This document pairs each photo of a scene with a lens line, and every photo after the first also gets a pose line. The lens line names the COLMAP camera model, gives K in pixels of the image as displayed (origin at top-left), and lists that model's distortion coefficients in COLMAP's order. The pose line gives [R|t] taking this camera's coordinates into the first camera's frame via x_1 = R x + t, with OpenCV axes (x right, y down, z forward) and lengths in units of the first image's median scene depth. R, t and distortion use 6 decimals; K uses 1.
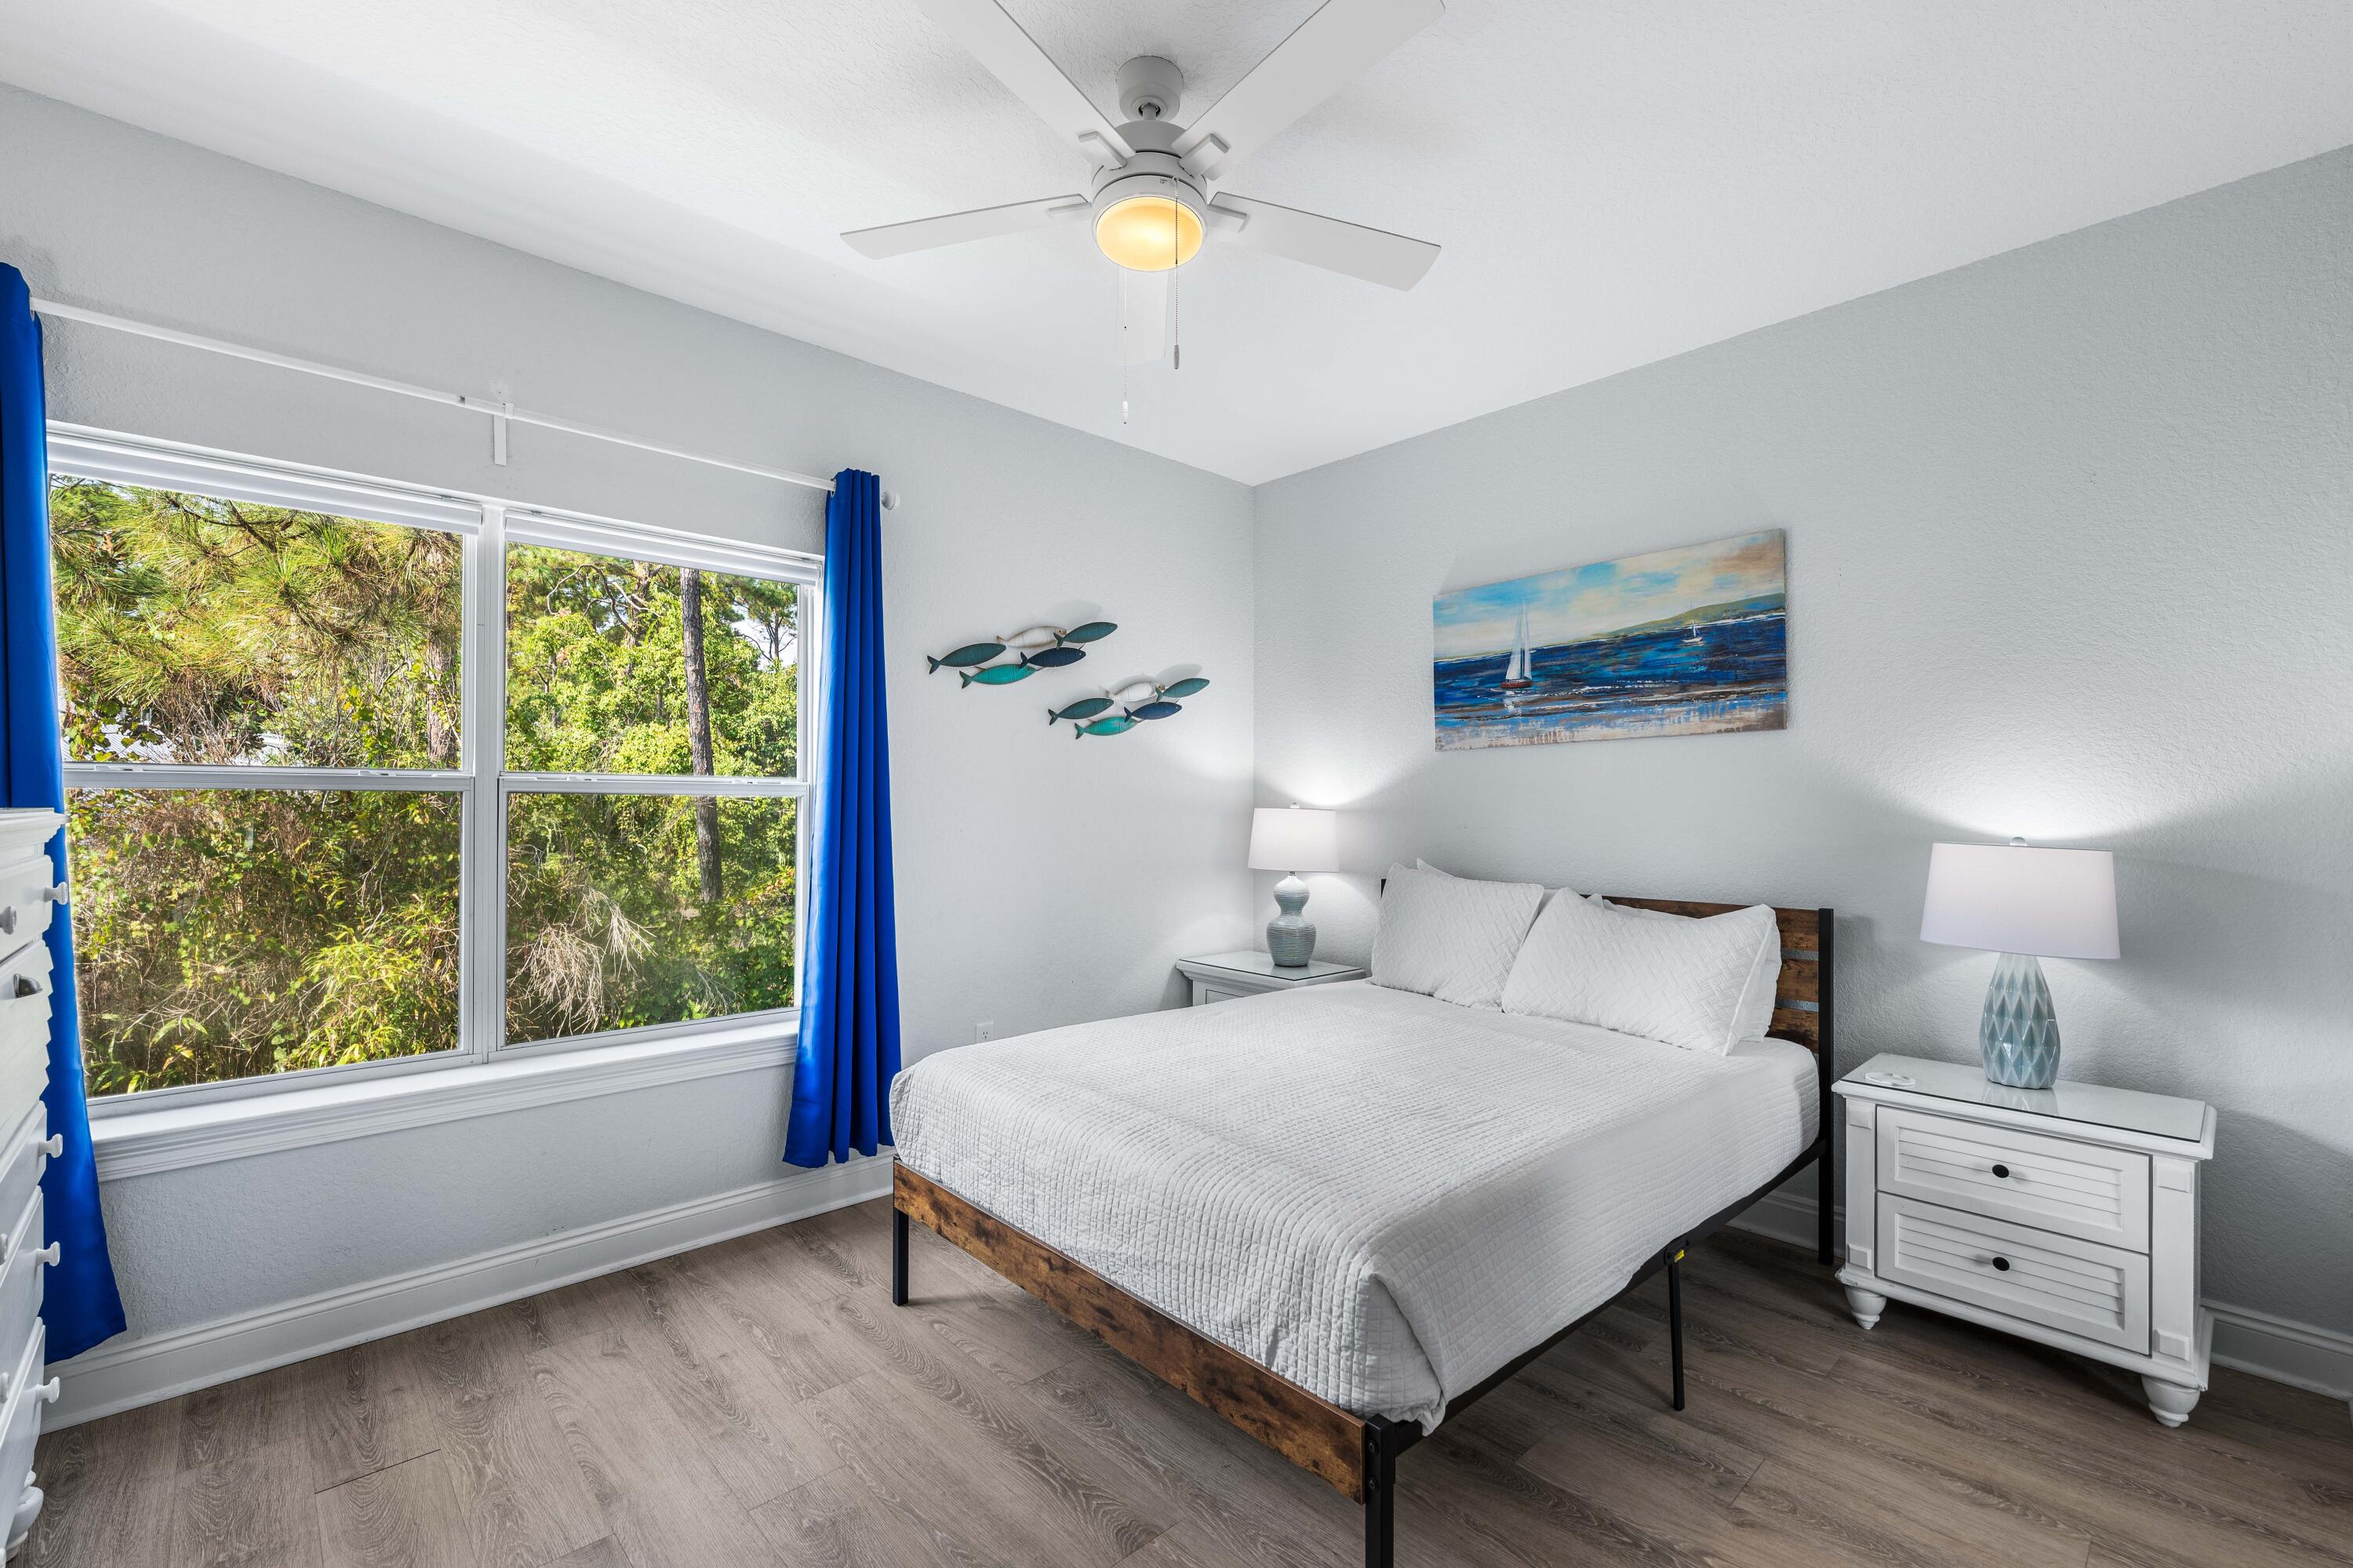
lens RADIAL K [[983.2, 0, 1156.0], [0, 983.2, 796.3], [0, 0, 1]] dist [-0.000778, -0.000087]
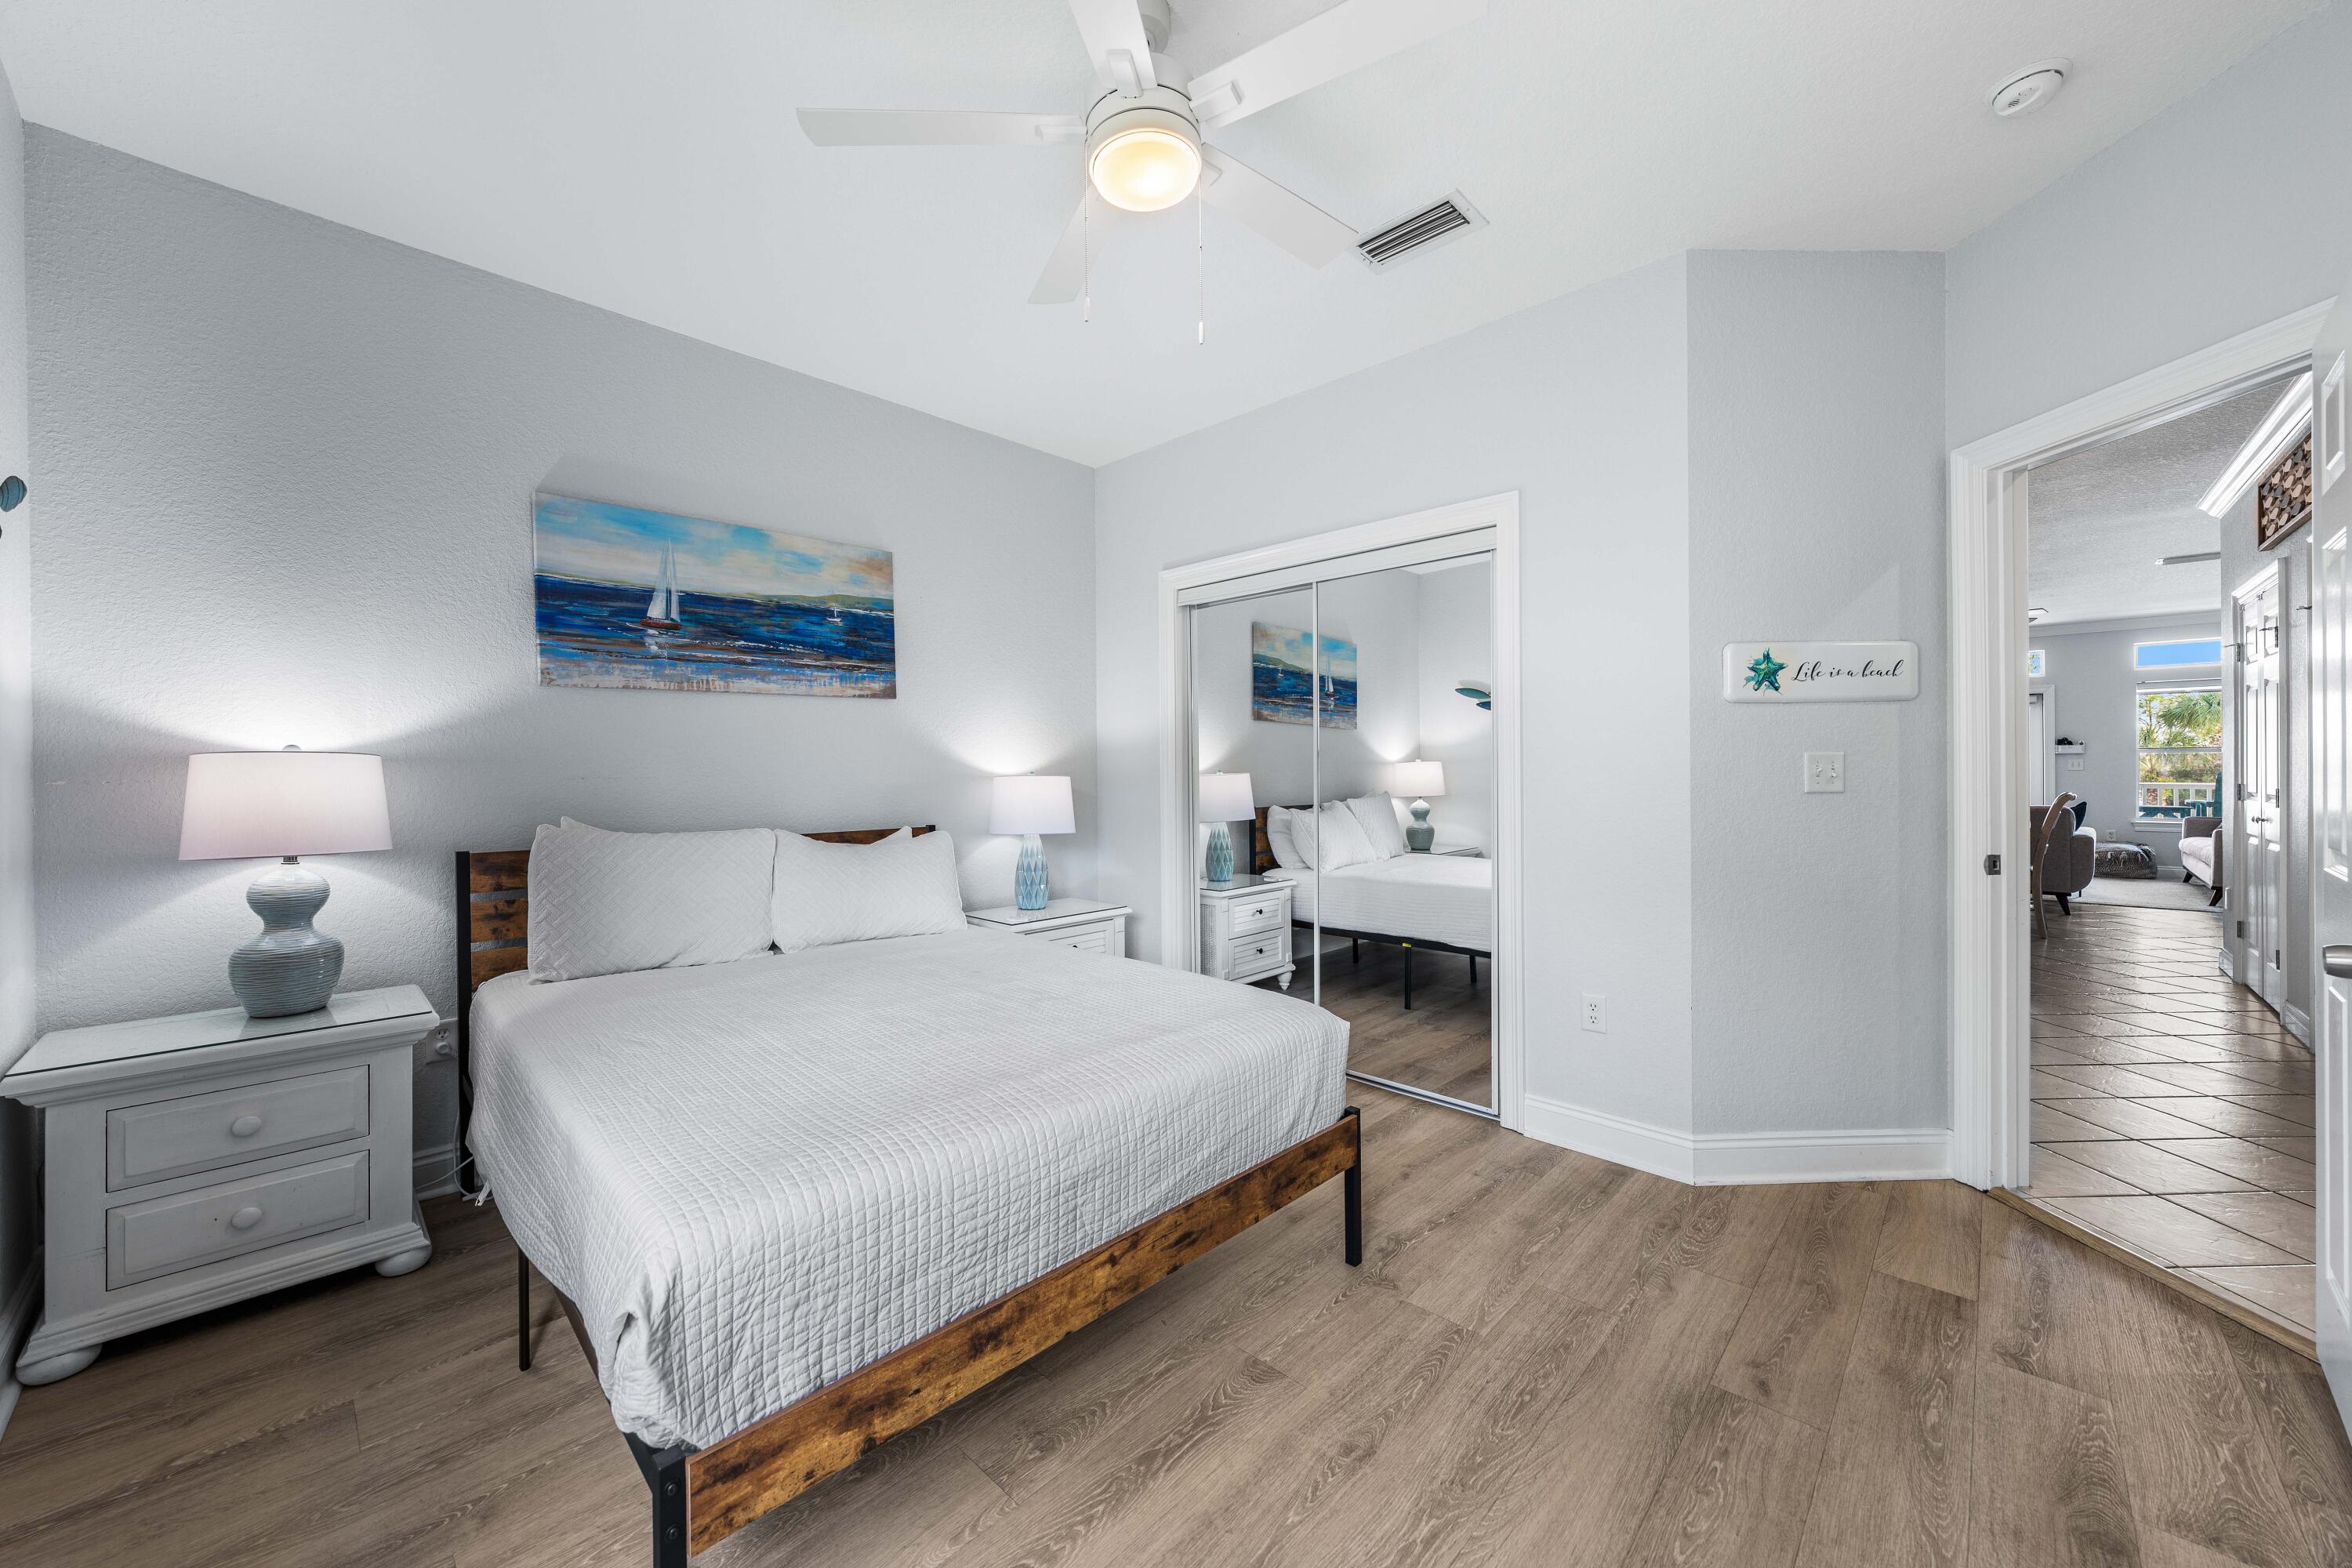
lens RADIAL K [[878.3, 0, 1175.2], [0, 878.3, 765.0], [0, 0, 1]] dist [-0.001393, -0.000044]
pose [[-0.065396, 0.003392, 0.997854, -0.507849], [-0.002830, 0.999990, -0.003585, 0.022577], [-0.997855, -0.003059, -0.065386, 0.569179]]
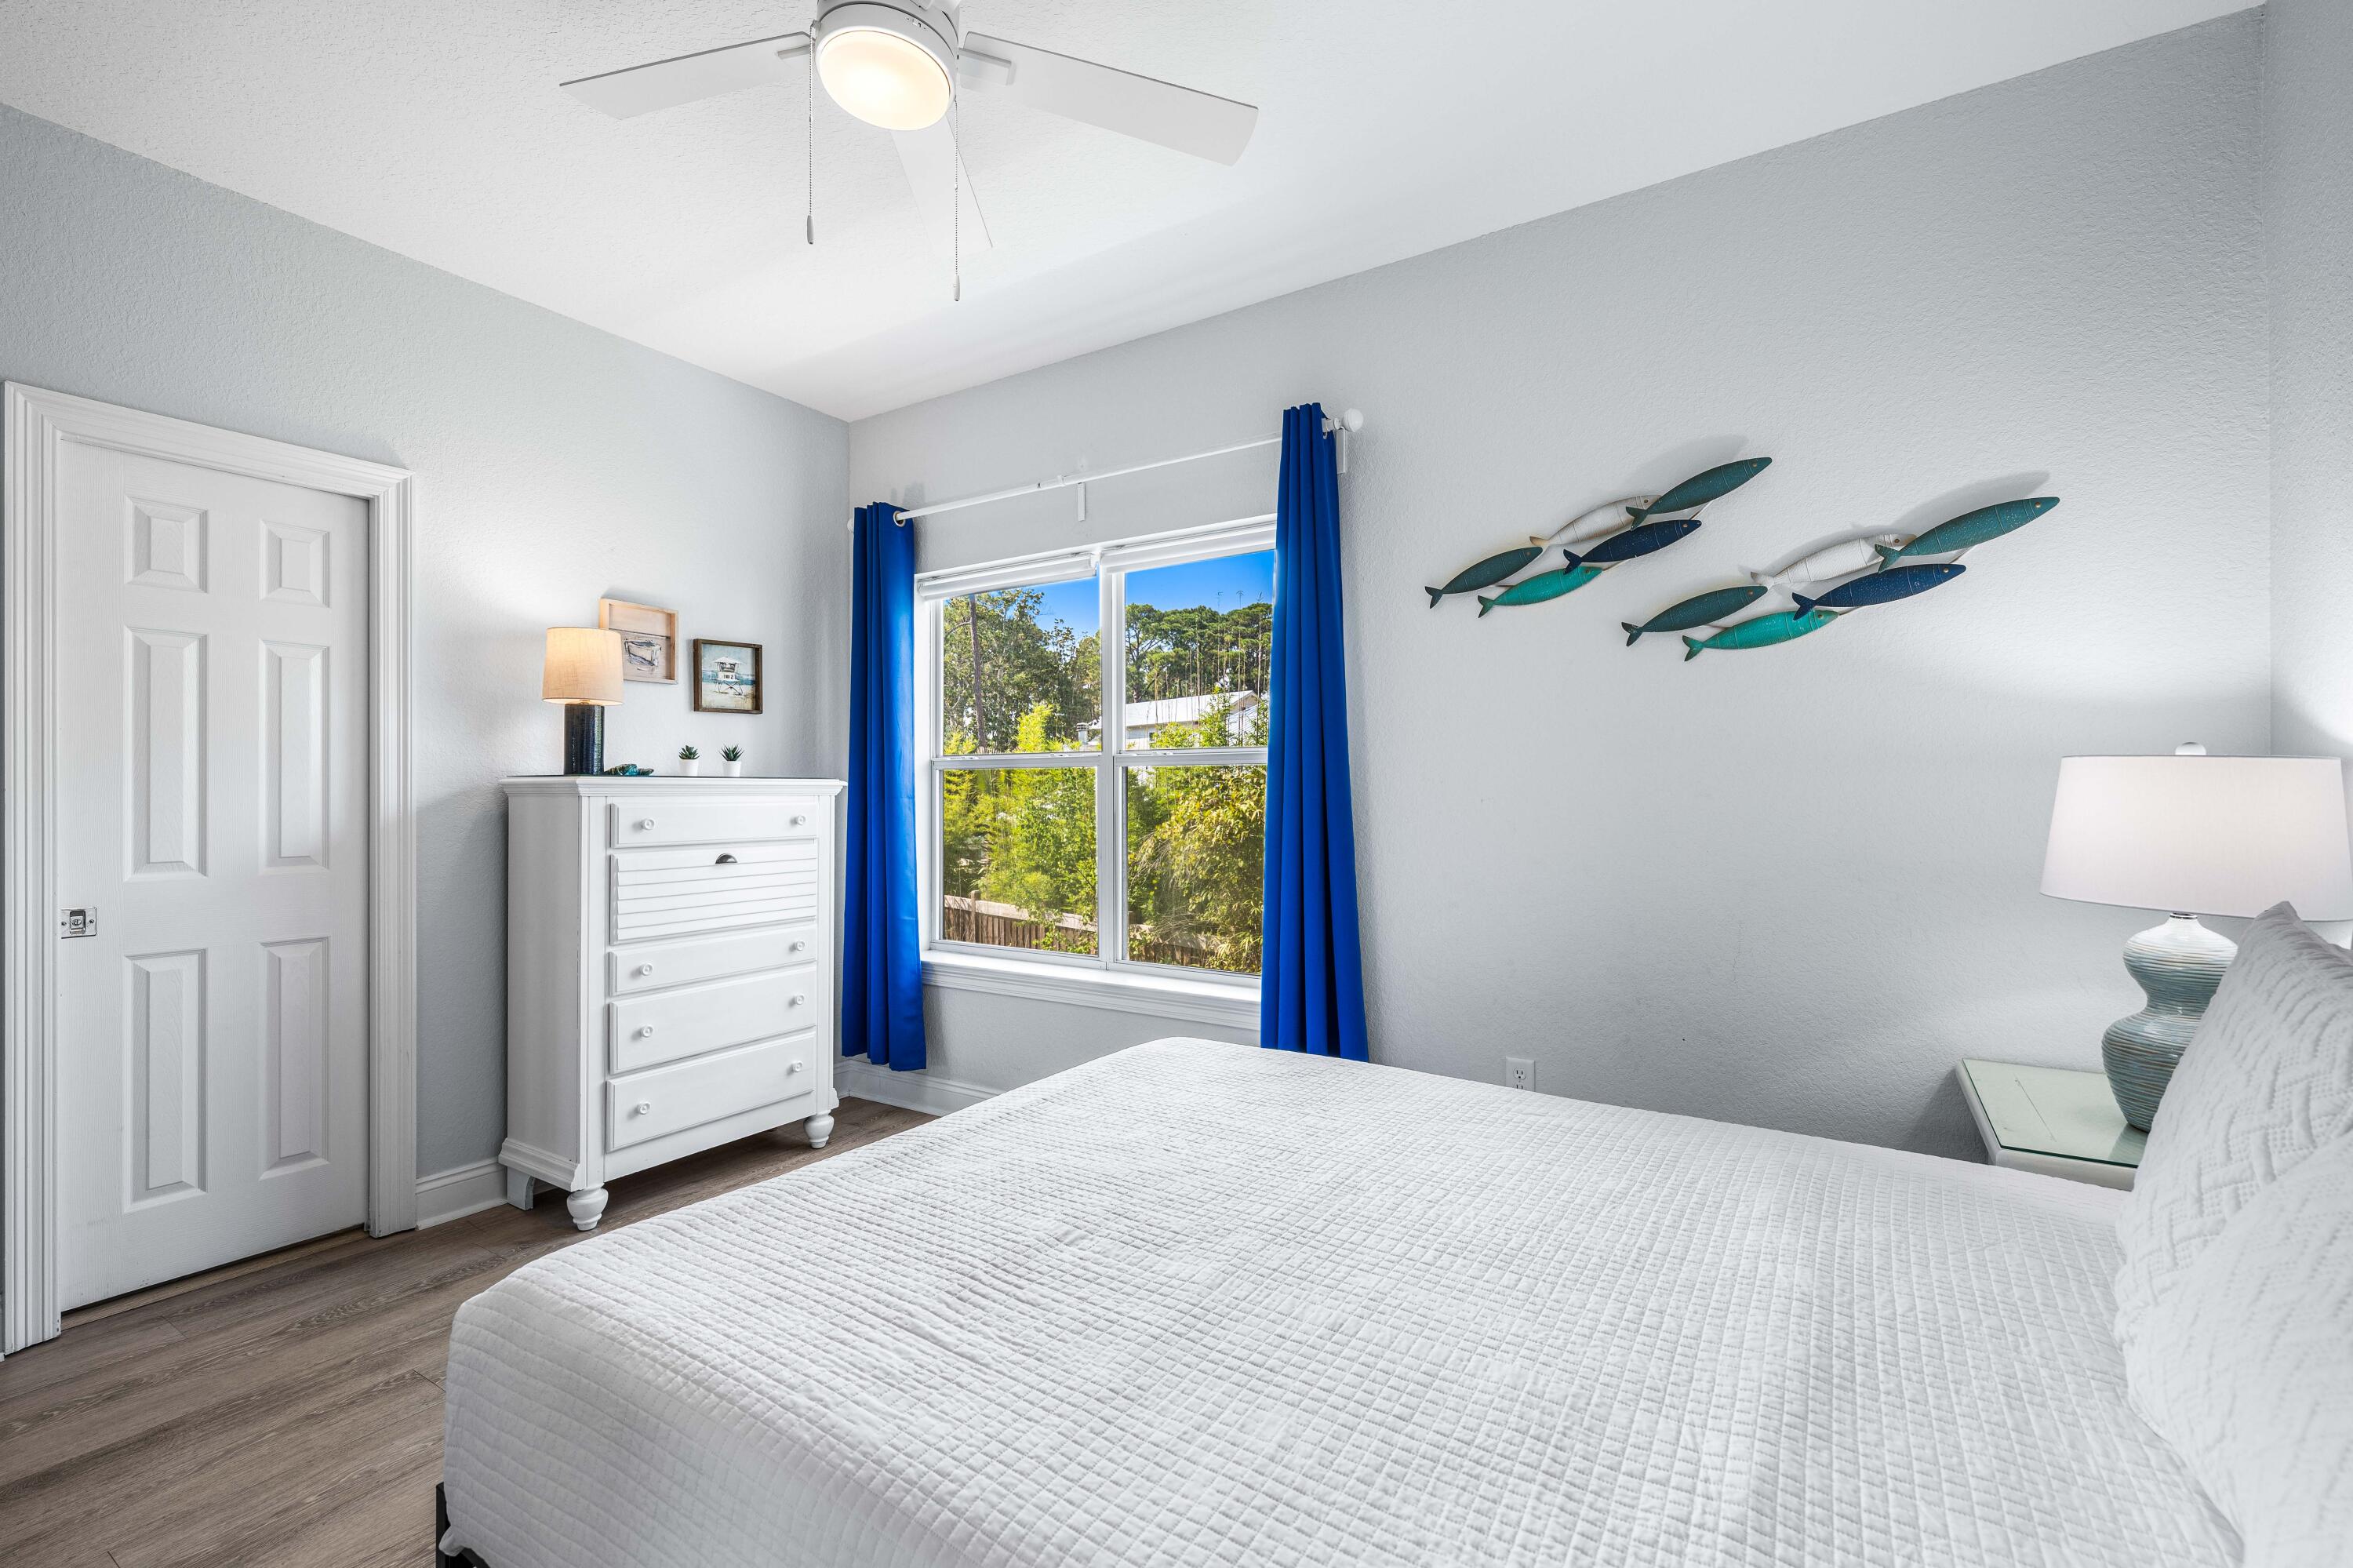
lens RADIAL K [[983.2, 0, 1168.2], [0, 983.2, 793.6], [0, 0, 1]] dist [-0.000778, -0.000087]
pose [[0.271244, 0.001193, -0.962510, 0.496831], [0.012629, 0.999909, 0.004798, 0.023086], [0.962428, -0.013457, 0.271205, 0.563685]]
